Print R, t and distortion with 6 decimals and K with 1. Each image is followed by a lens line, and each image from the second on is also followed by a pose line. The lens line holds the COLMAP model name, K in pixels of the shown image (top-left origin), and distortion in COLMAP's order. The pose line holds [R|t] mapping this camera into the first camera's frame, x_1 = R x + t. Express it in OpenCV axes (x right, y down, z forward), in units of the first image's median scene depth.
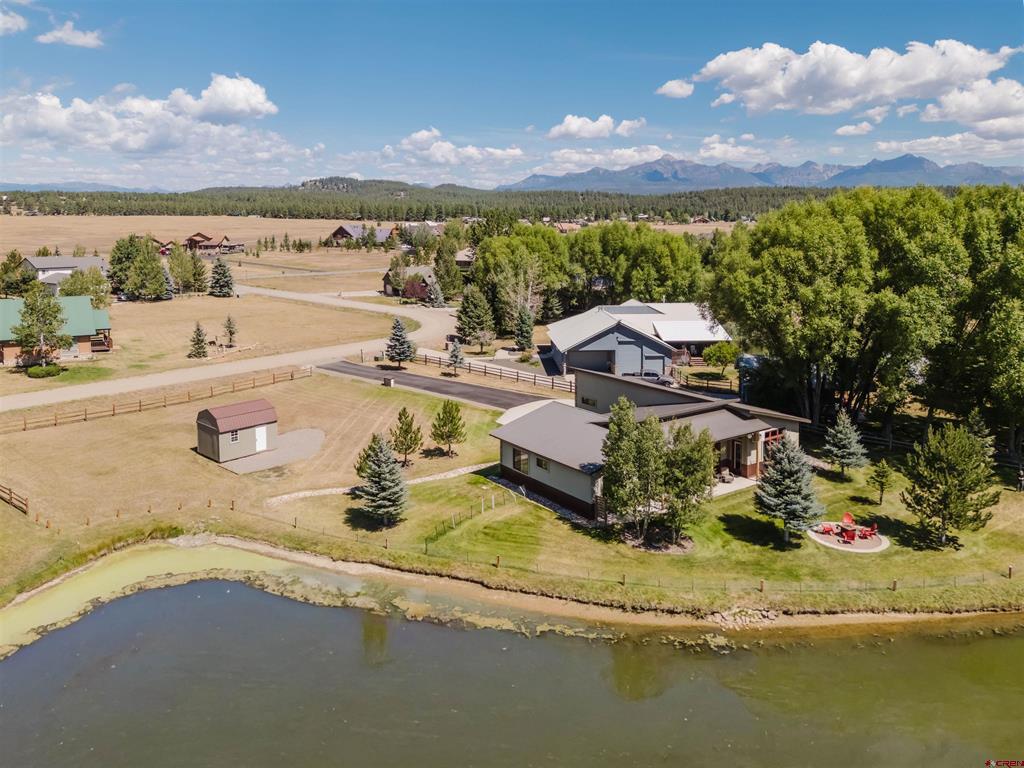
lens RADIAL K [[906.5, 0, 509.4], [0, 906.5, 384.2], [0, 0, 1]] dist [0.086010, -0.111789]
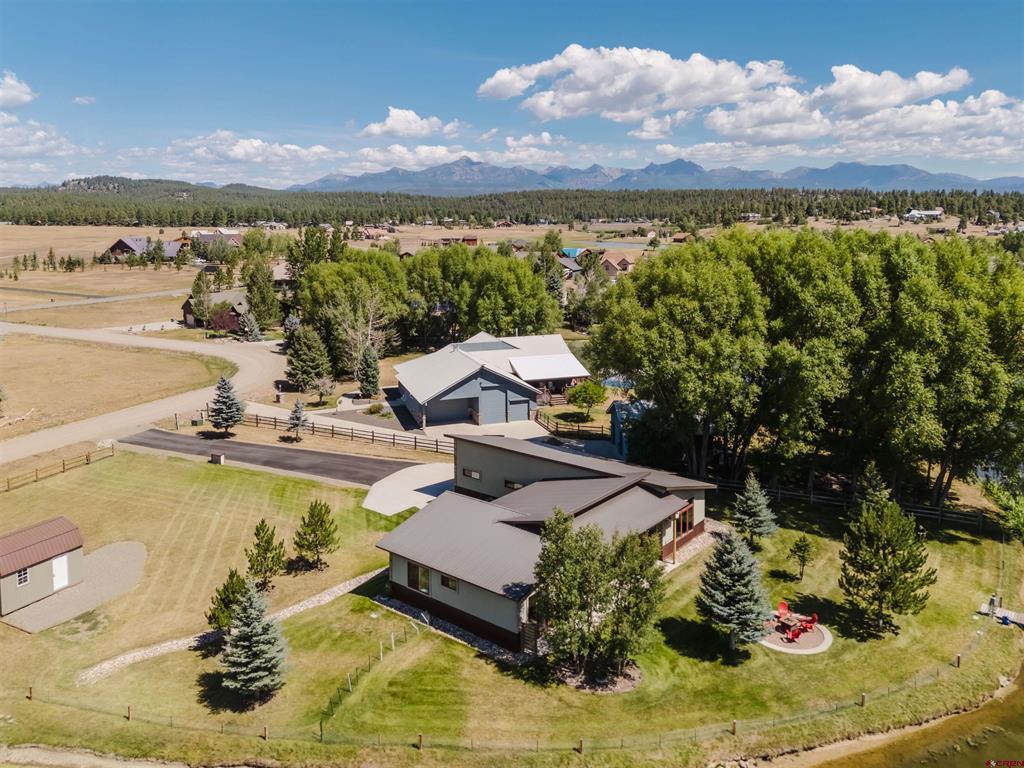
lens RADIAL K [[906.5, 0, 530.2], [0, 906.5, 353.5], [0, 0, 1]] dist [0.086010, -0.111789]
pose [[0.967392, -0.034596, 0.250909, -0.078199], [0.040467, 0.999014, -0.018276, -0.085130], [-0.250029, 0.027833, 0.967838, 0.158946]]
